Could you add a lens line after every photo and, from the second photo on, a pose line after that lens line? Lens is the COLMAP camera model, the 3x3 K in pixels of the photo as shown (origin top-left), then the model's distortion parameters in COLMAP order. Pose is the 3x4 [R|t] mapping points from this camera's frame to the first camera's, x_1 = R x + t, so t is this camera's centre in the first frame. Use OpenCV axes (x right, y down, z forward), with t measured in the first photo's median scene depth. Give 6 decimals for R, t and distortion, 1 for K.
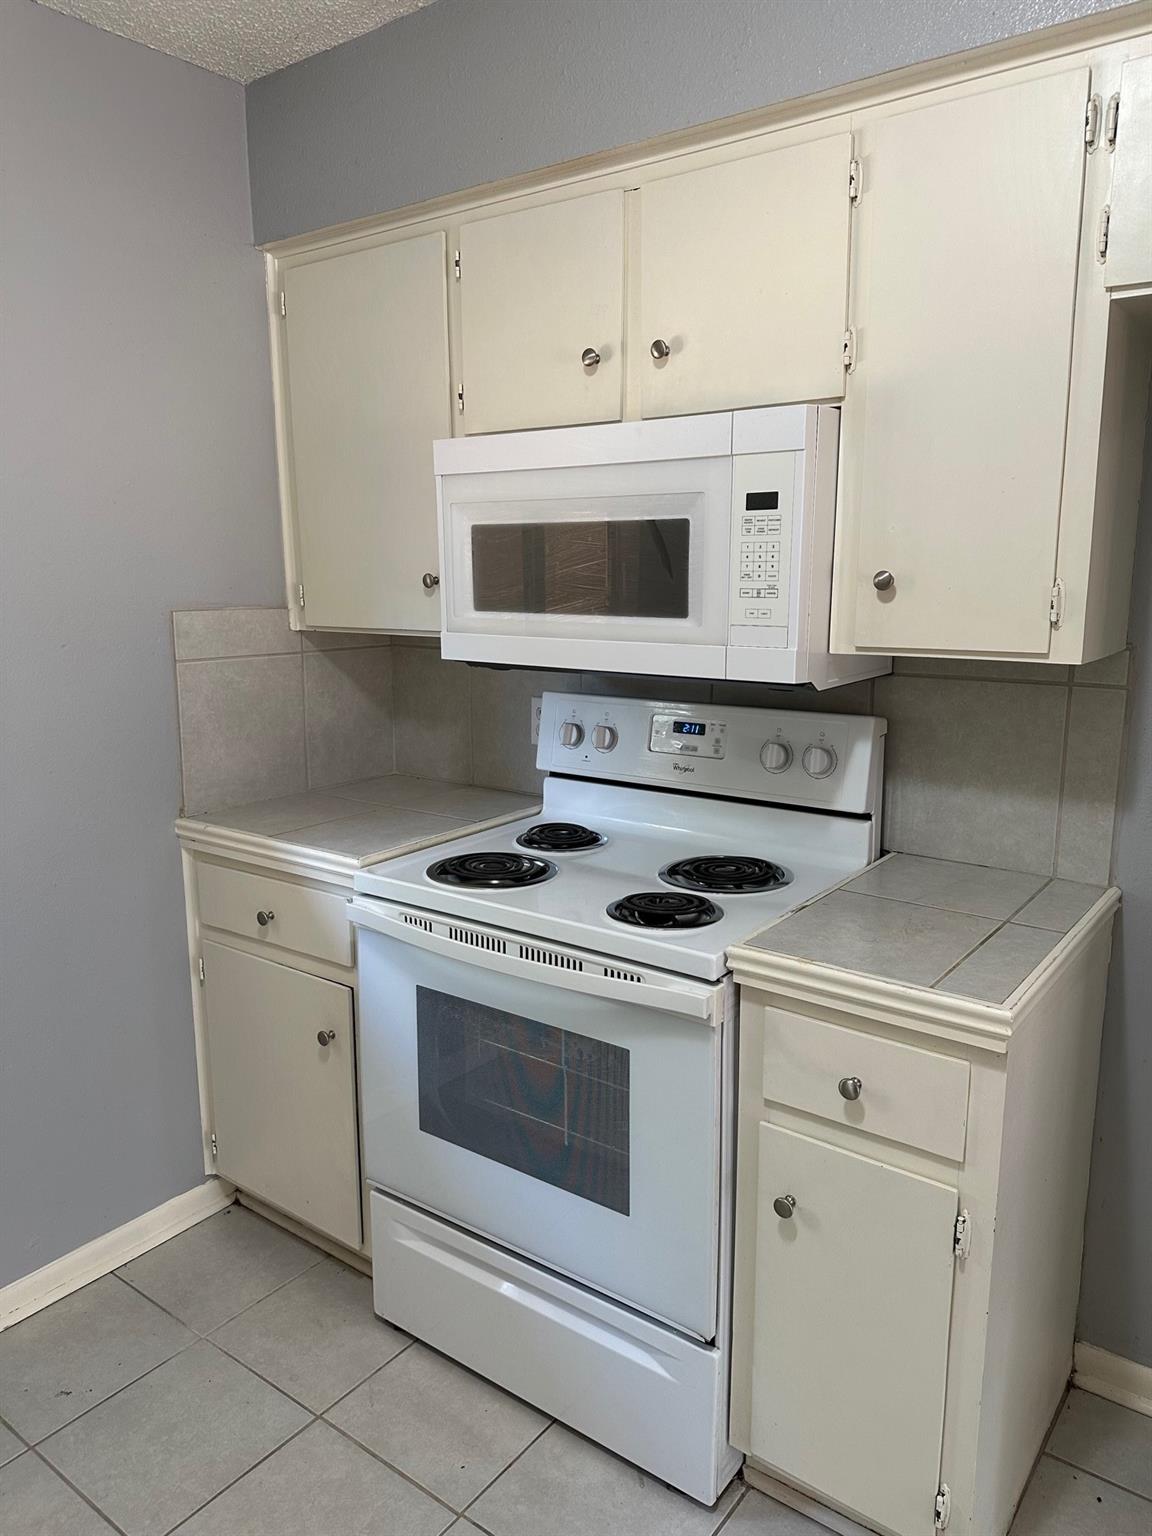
lens RADIAL K [[1081.4, 0, 577.1], [0, 1081.4, 763.4], [0, 0, 1]] dist [0.034973, -0.031733]
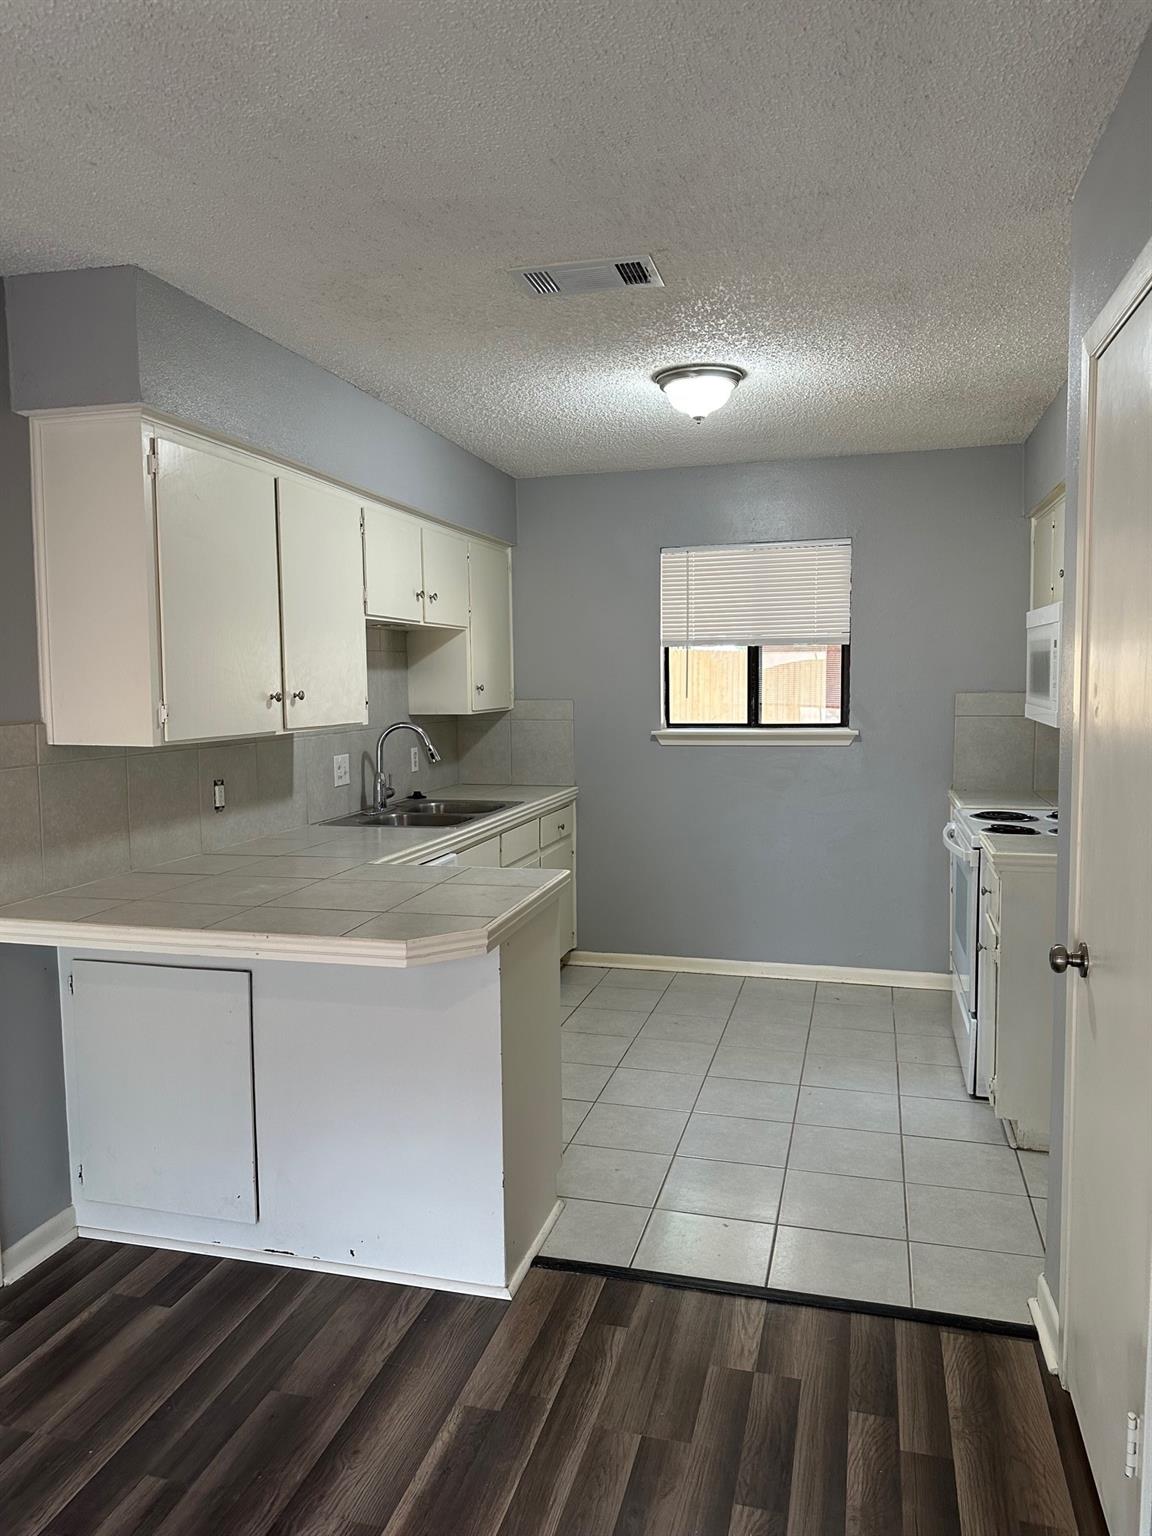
lens RADIAL K [[1081.4, 0, 575.4], [0, 1081.4, 767.2], [0, 0, 1]] dist [0.034973, -0.031733]
pose [[0.361641, 0.070883, -0.929619, 1.336066], [-0.142036, 0.989655, 0.020206, 0.067448], [0.921434, 0.124732, 0.367968, -0.458074]]
